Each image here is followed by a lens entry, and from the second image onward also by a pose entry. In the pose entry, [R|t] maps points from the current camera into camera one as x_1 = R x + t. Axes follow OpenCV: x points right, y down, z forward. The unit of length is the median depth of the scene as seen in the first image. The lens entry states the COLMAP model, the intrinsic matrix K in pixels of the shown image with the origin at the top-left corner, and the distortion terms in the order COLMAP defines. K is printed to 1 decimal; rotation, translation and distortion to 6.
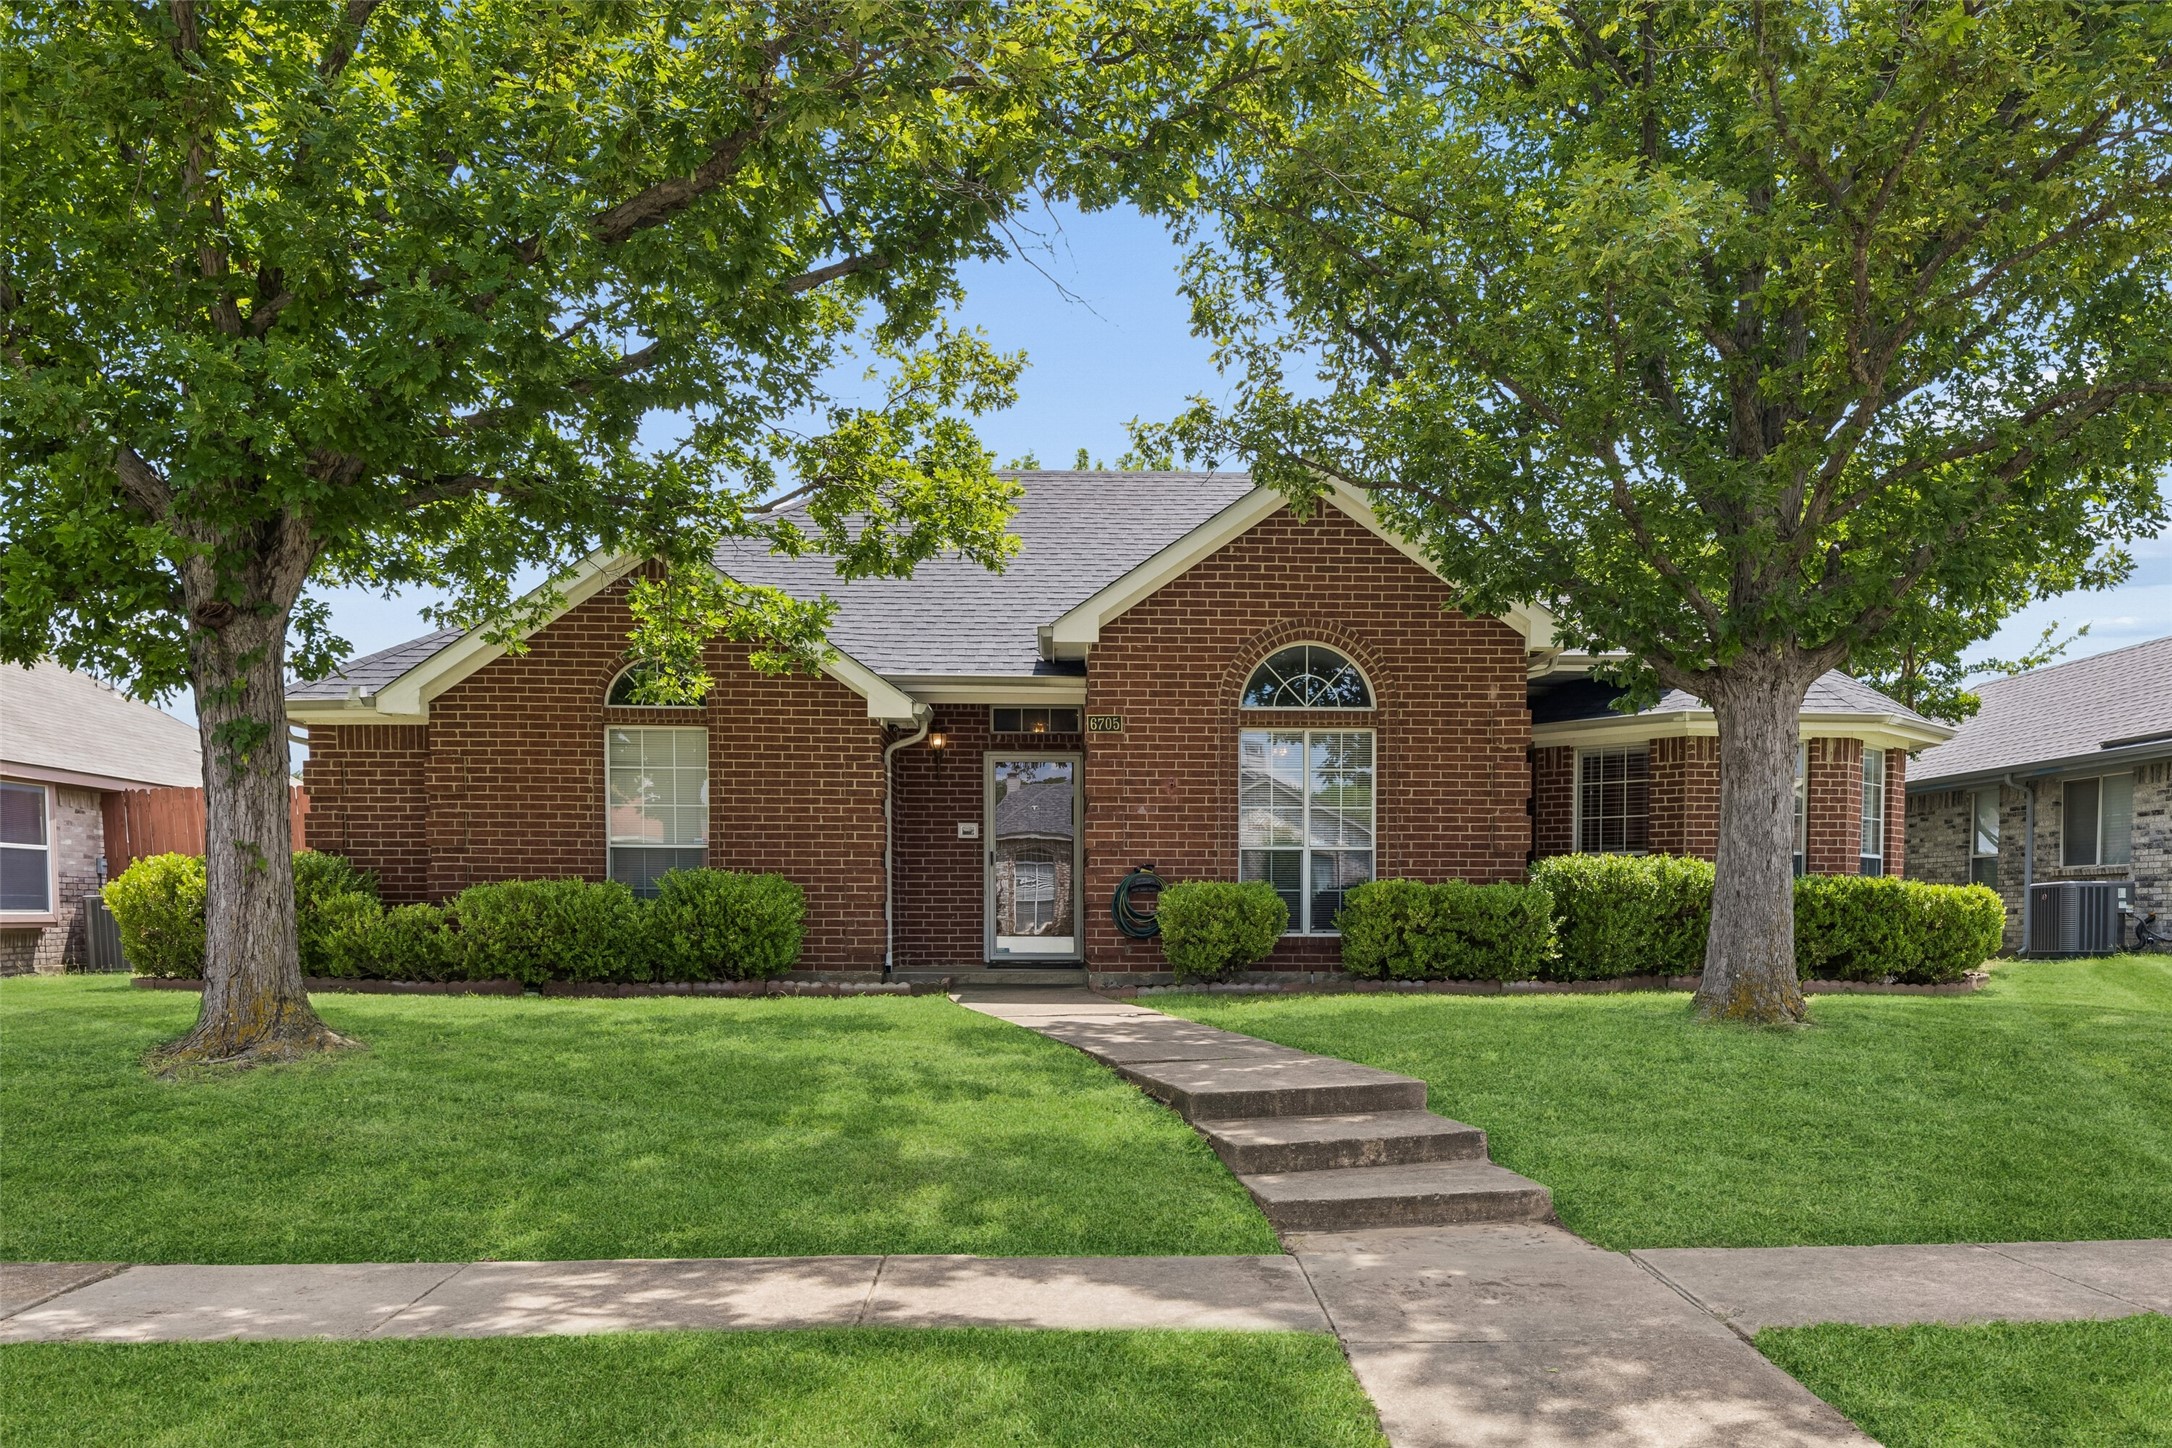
lens RADIAL K [[1701.1, 0, 1082.4], [0, 1701.1, 724.8], [0, 0, 1]] dist [-0.026298, -0.002485]
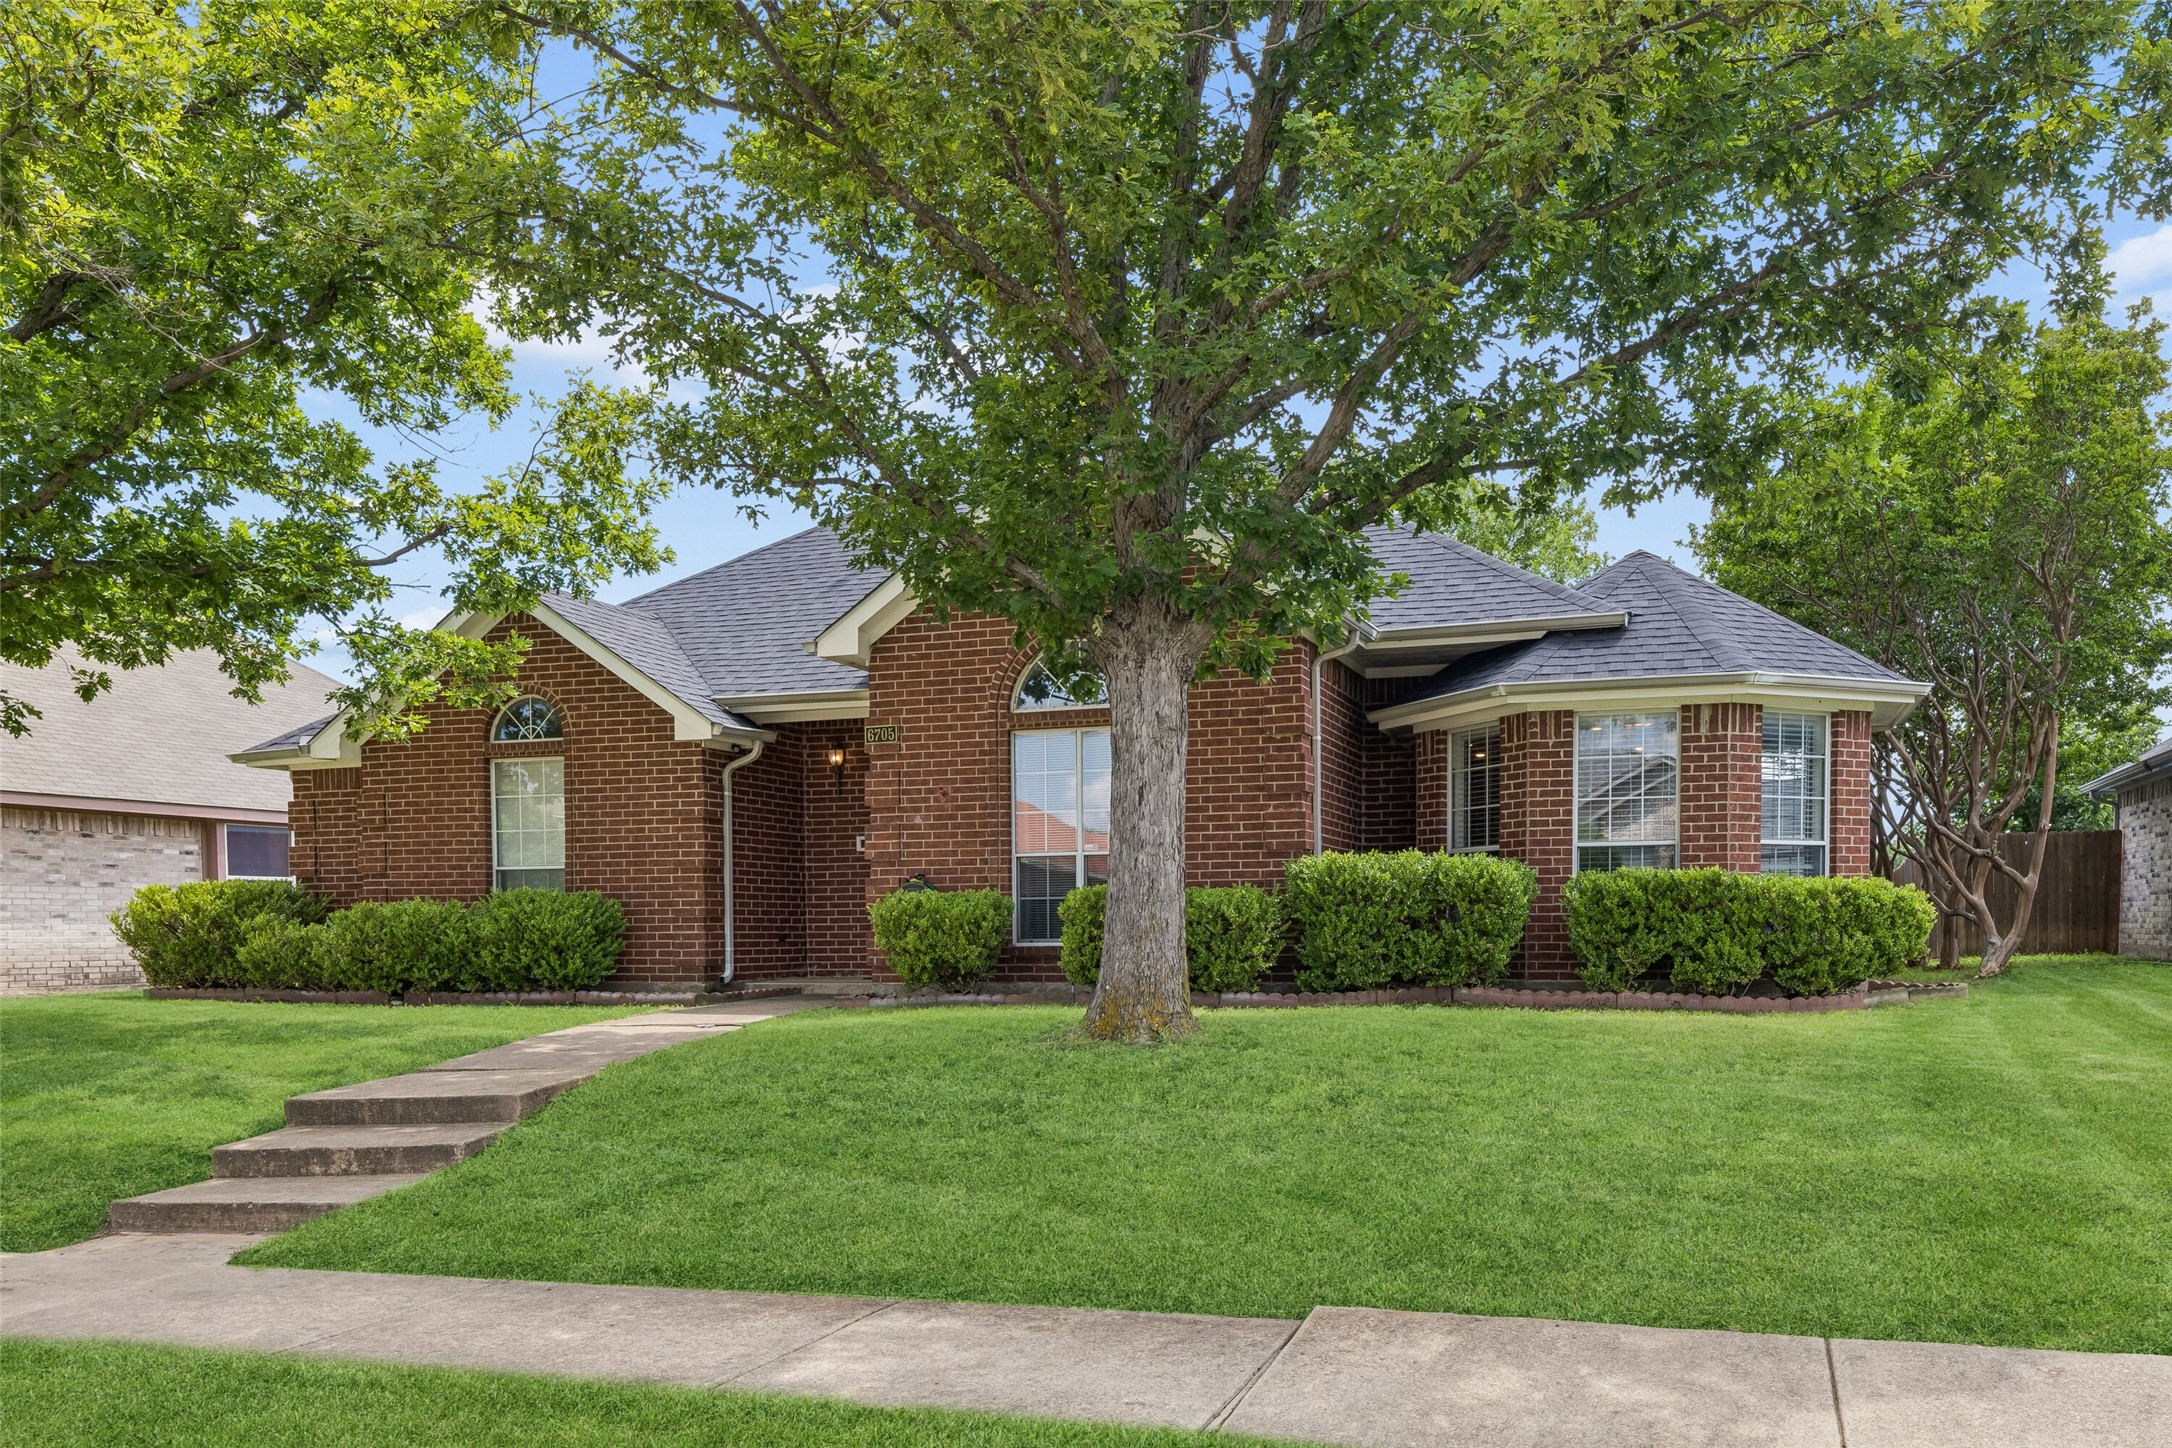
lens RADIAL K [[1701.1, 0, 1083.7], [0, 1701.1, 725.1], [0, 0, 1]] dist [-0.026298, -0.002485]
pose [[0.932347, -0.054948, -0.357365, 0.477624], [0.053298, 0.998474, -0.014473, 0.014553], [0.357615, -0.005553, 0.933853, 0.107045]]
